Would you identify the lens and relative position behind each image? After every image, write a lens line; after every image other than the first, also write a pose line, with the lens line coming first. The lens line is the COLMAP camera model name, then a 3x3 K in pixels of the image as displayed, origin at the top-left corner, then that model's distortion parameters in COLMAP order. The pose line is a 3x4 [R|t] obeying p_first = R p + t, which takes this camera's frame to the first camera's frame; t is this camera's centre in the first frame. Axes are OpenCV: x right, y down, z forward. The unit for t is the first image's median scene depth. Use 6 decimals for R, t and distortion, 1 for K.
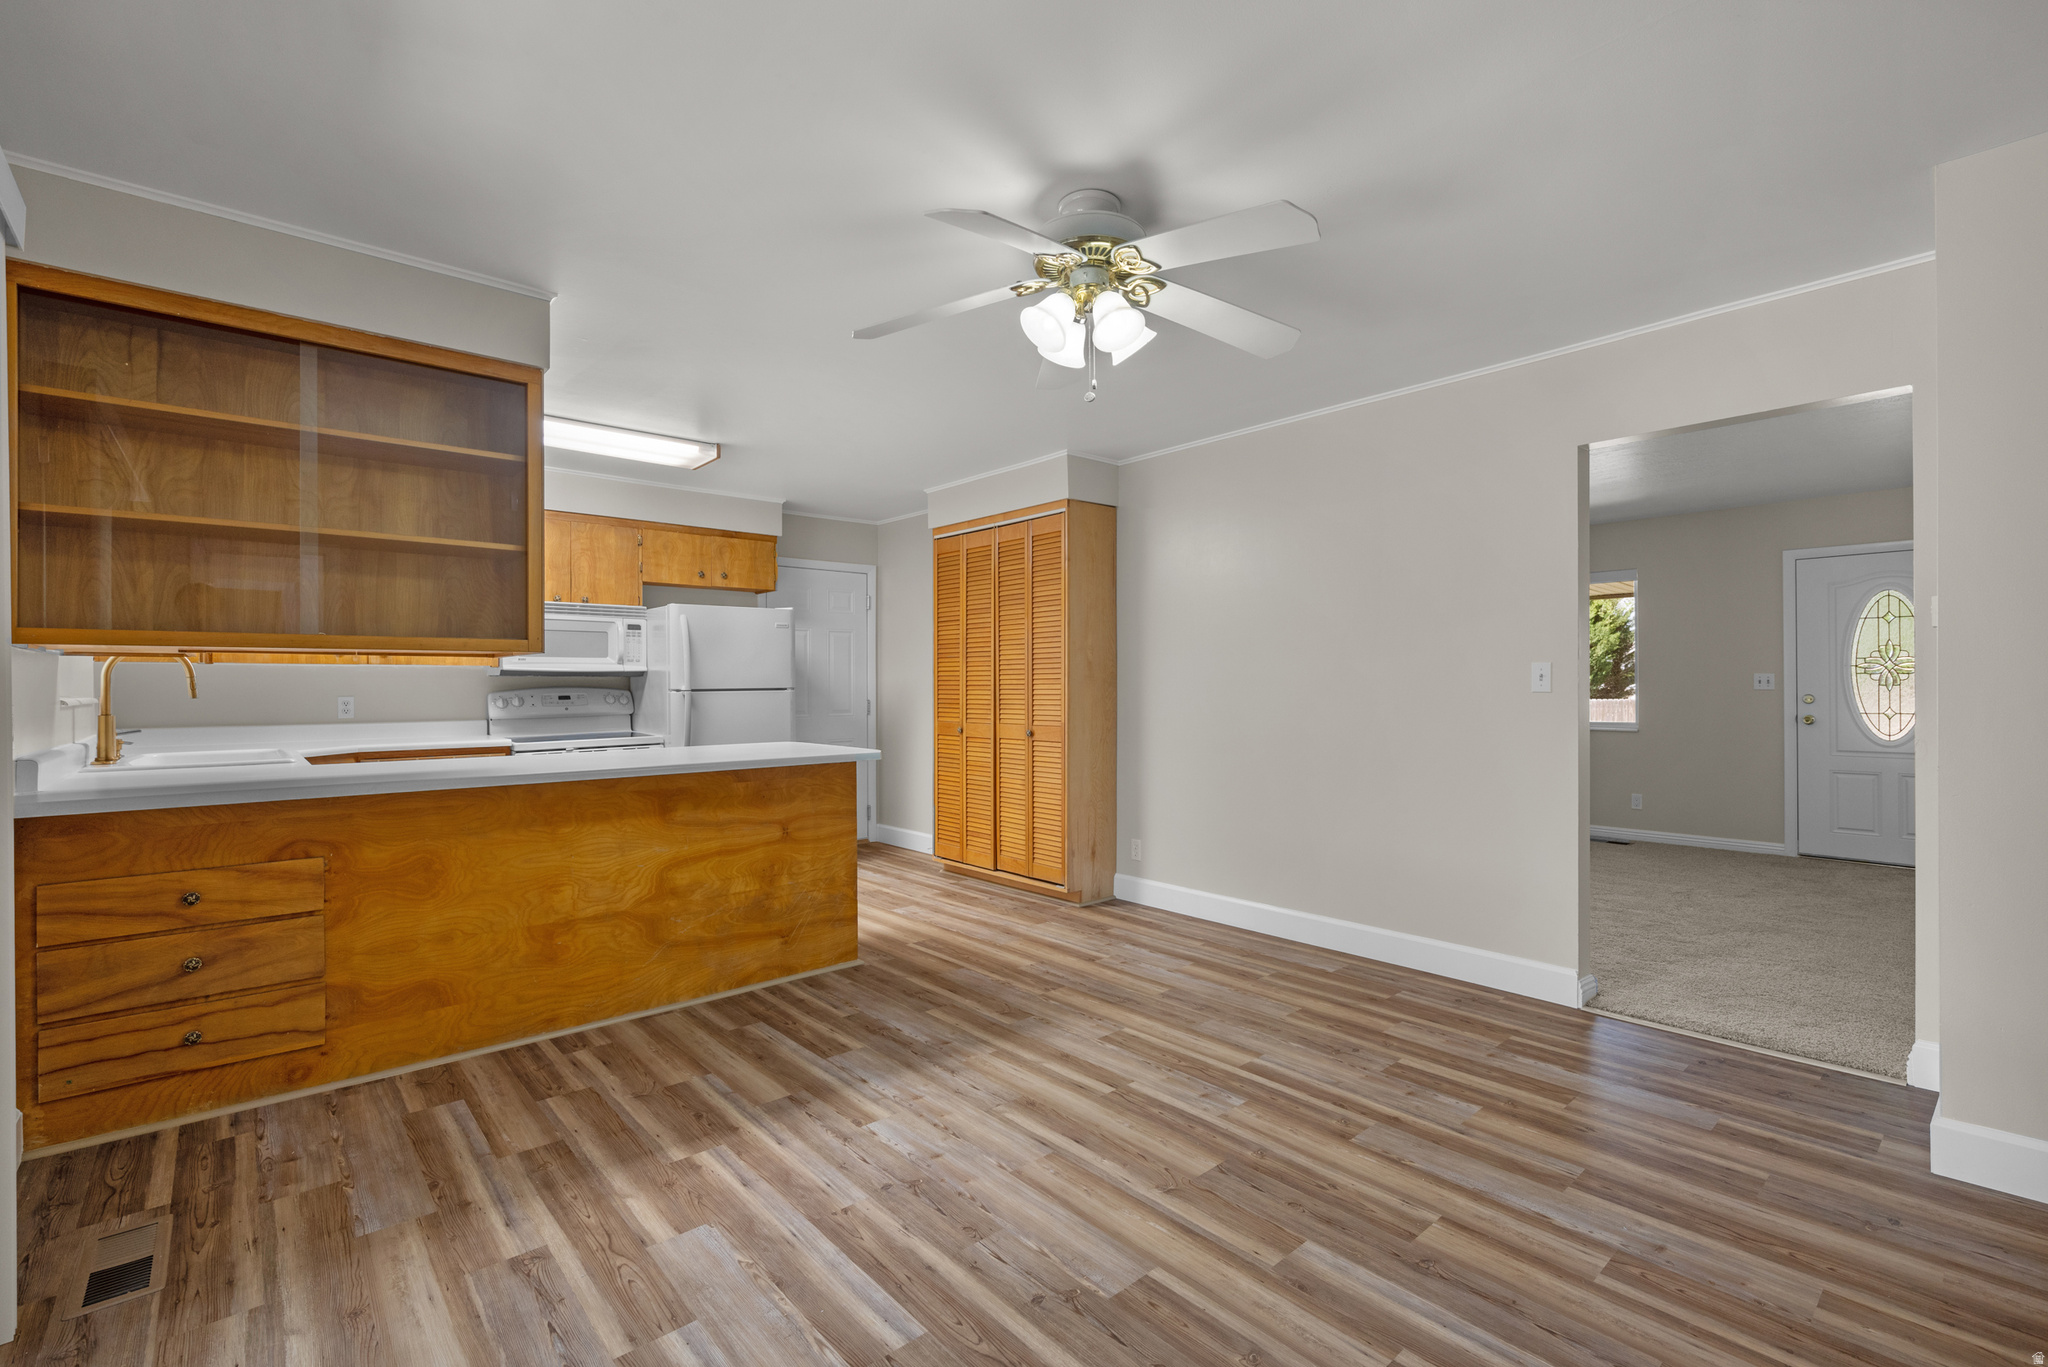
lens RADIAL K [[909.6, 0, 1024.0], [0, 909.6, 683.5], [0, 0, 1]] dist [0.000750, -0.000073]
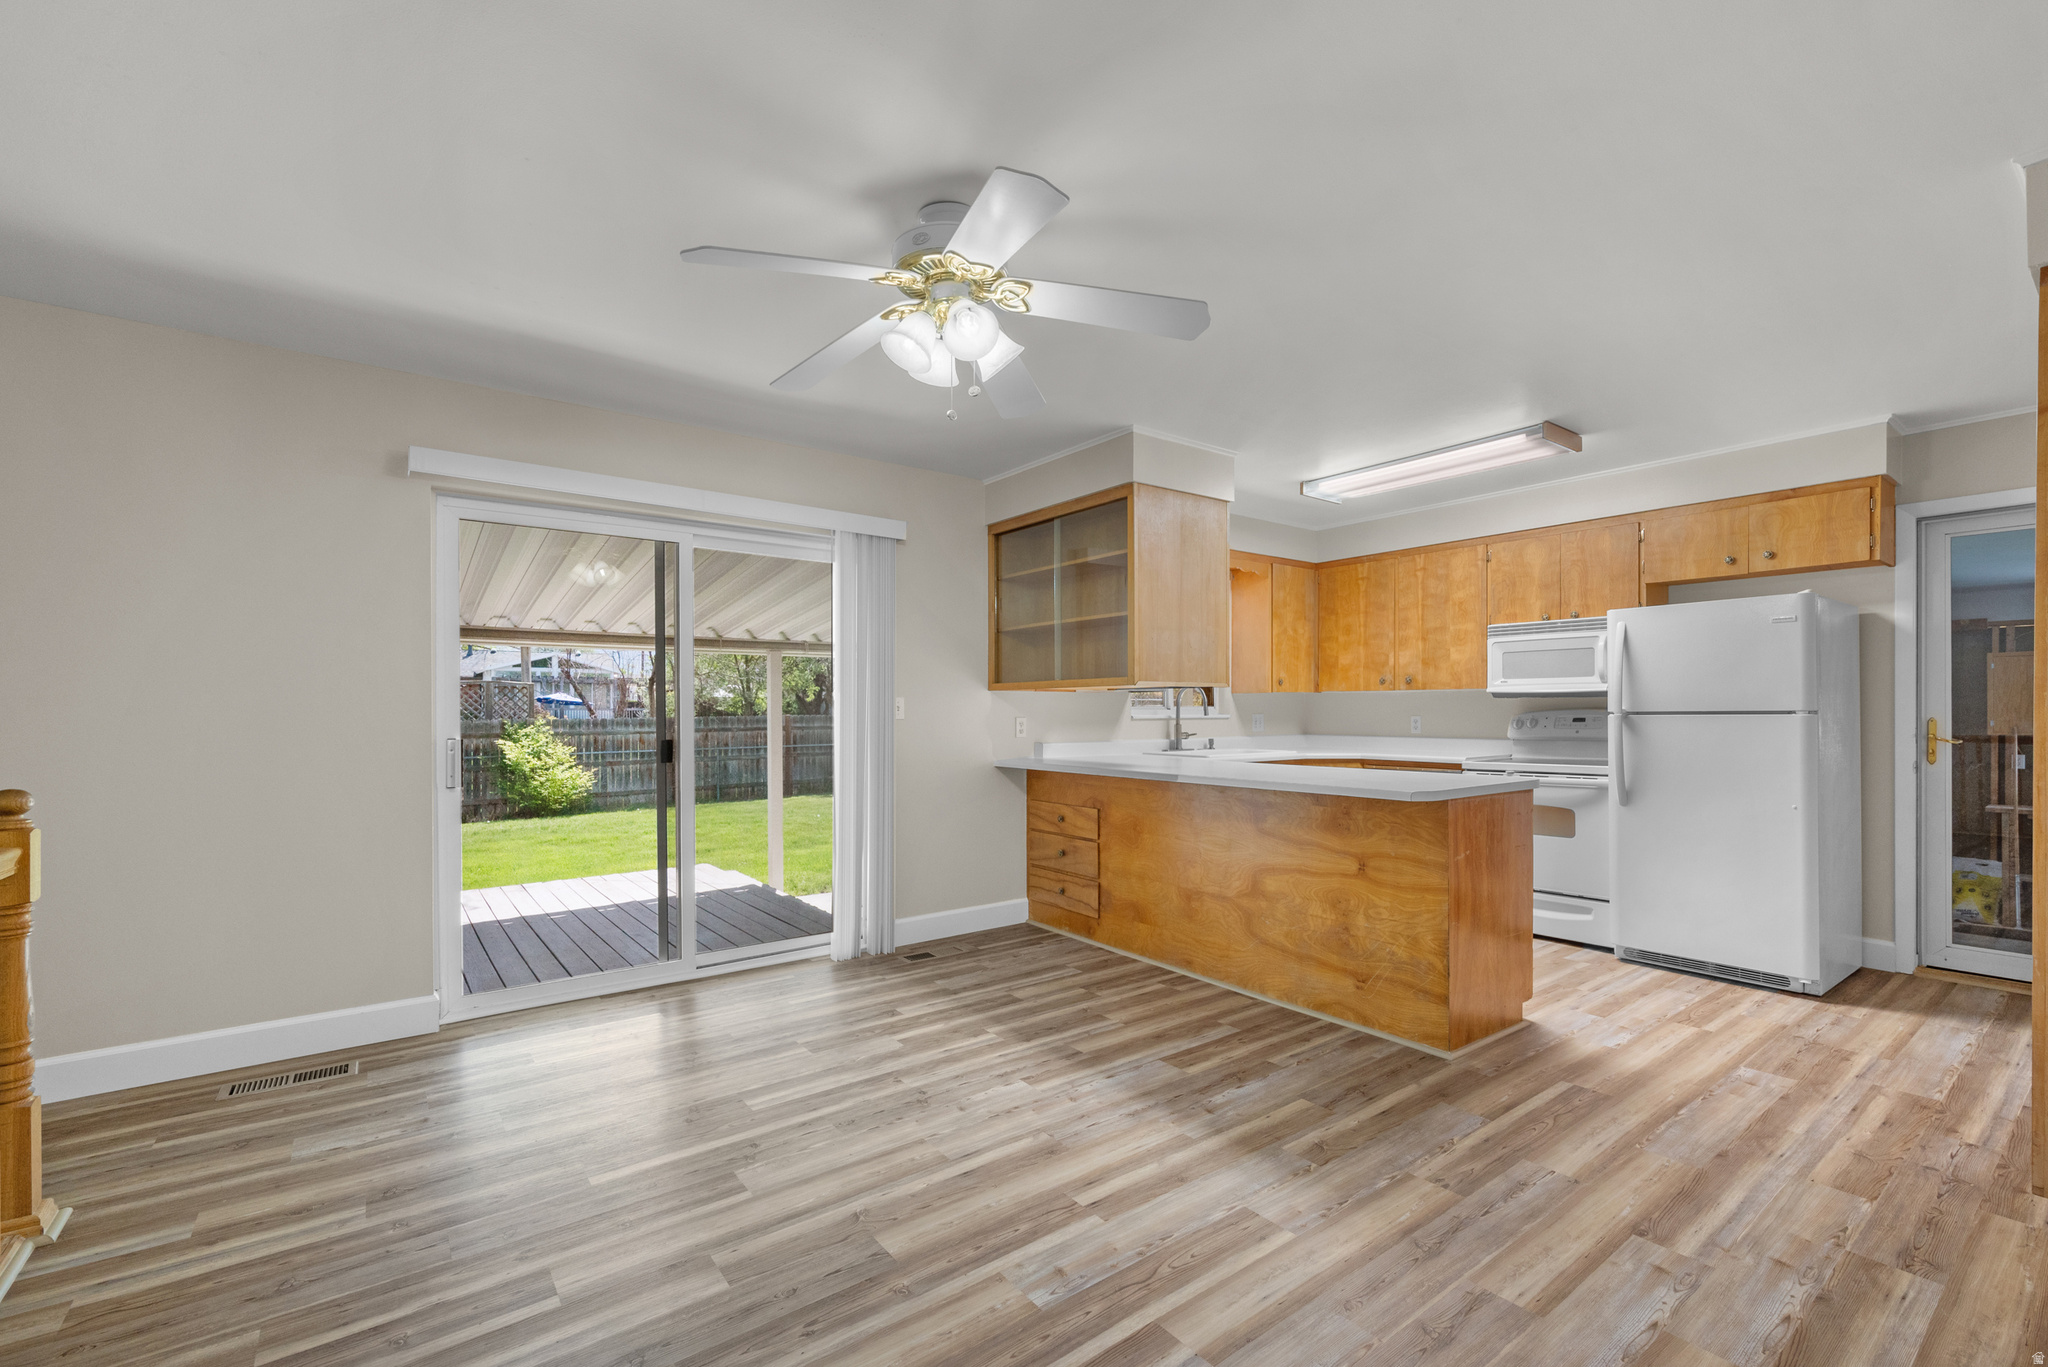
lens RADIAL K [[874.2, 0, 1037.9], [0, 874.2, 714.8], [0, 0, 1]] dist [0.001360, 0.000551]
pose [[-0.067383, 0.009527, -0.997682, 0.722105], [0.004447, 0.999947, 0.009249, -0.001136], [0.997717, -0.003813, -0.067421, 0.830328]]
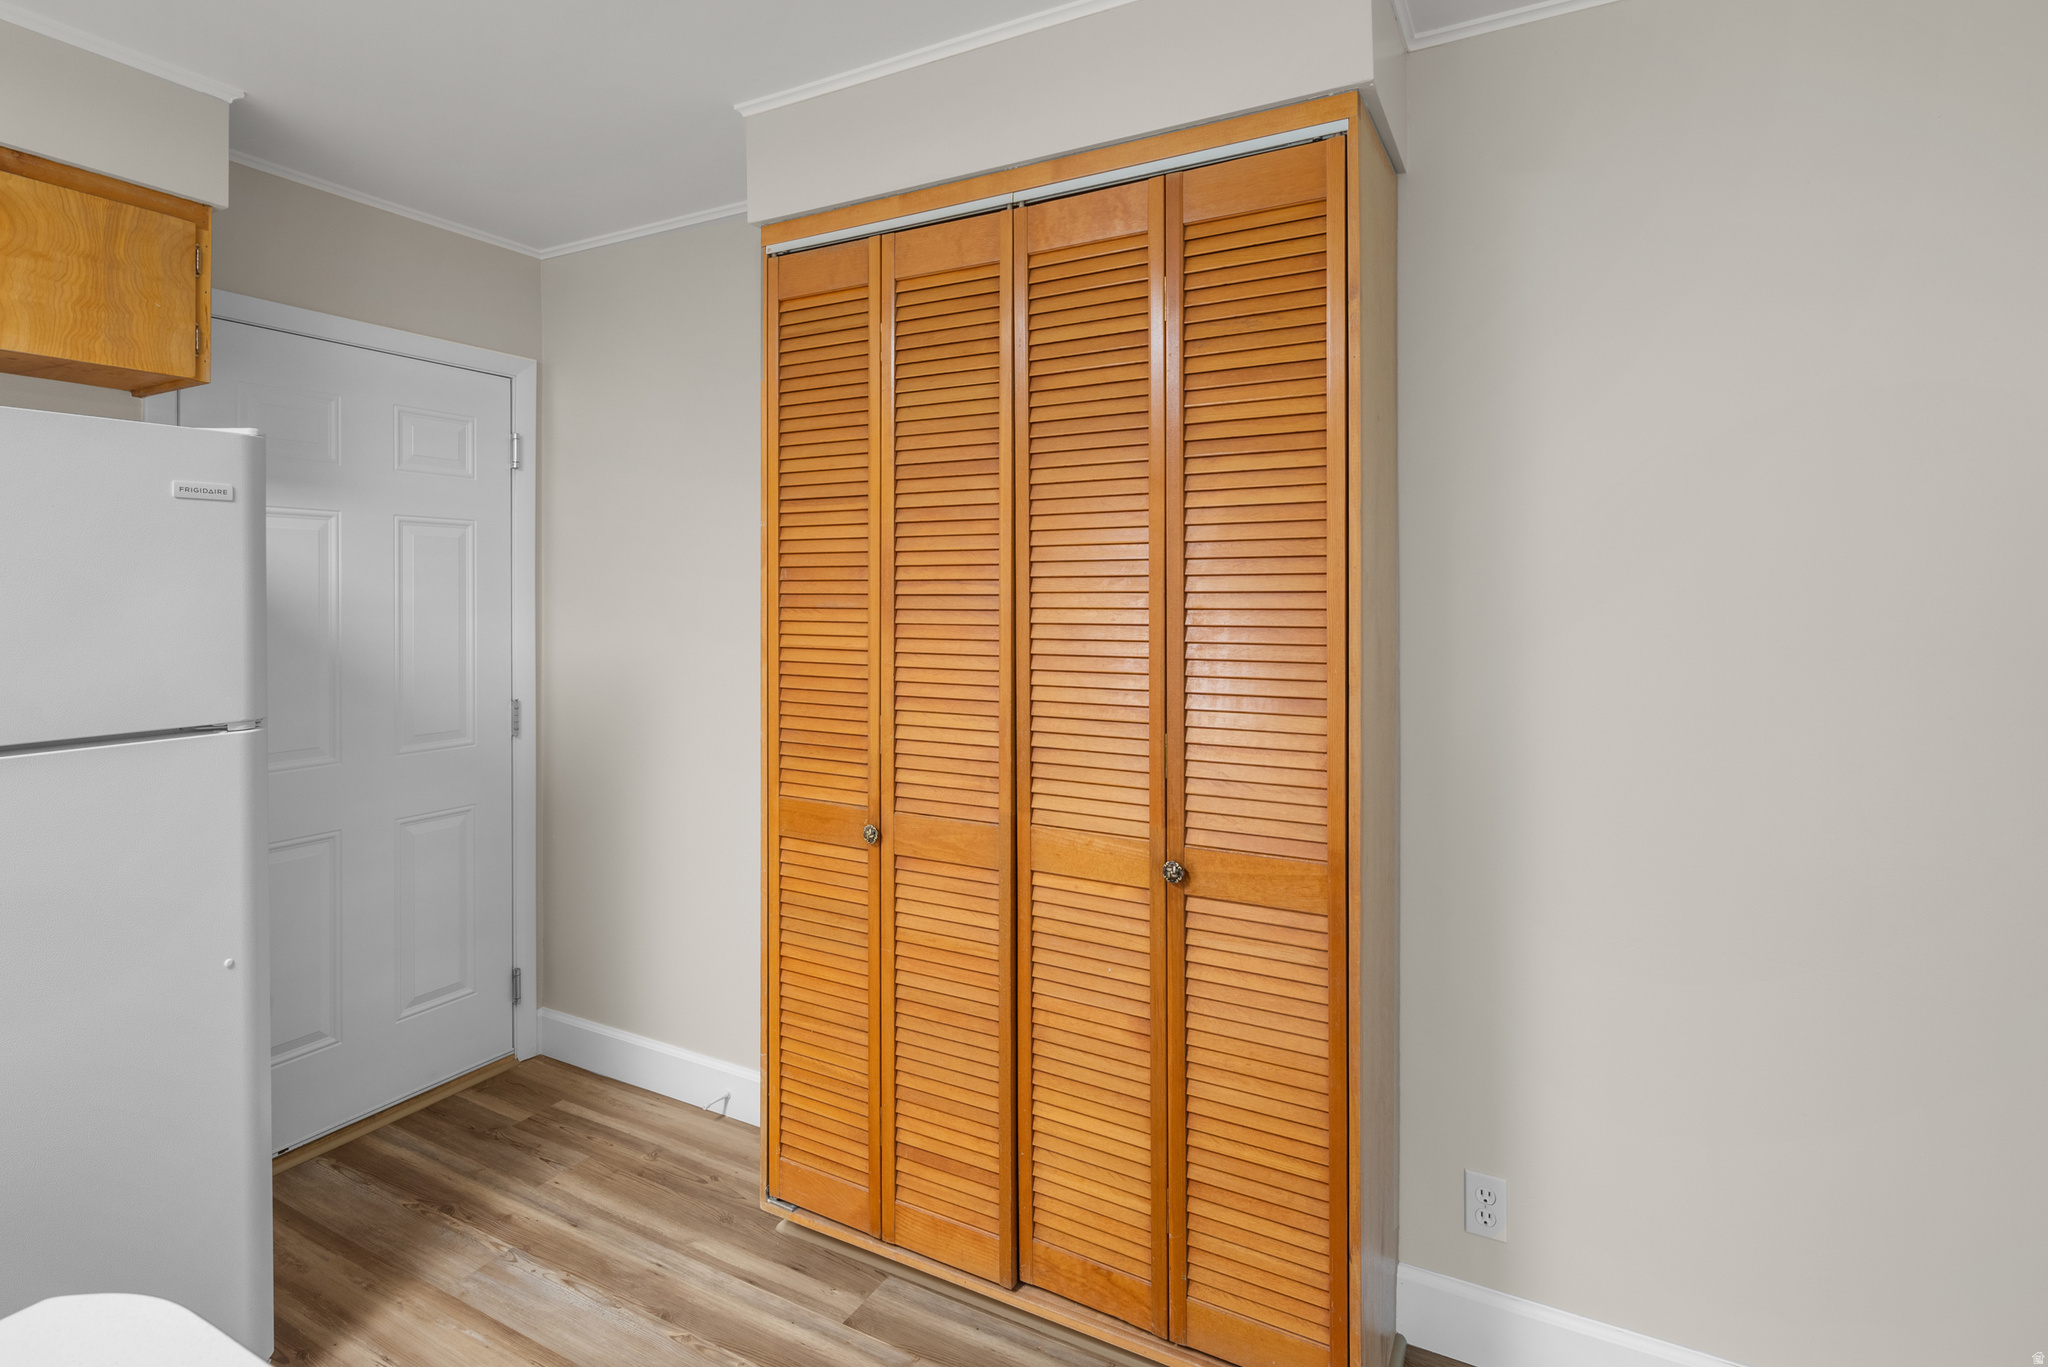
lens RADIAL K [[999.3, 0, 1026.6], [0, 999.3, 593.8], [0, 0, 1]] dist [-0.000503, -0.000058]
pose [[0.936866, 0.003002, 0.349676, -0.242599], [-0.003269, 0.999995, 0.000174, -0.059122], [-0.349673, -0.001306, 0.936871, 1.092683]]
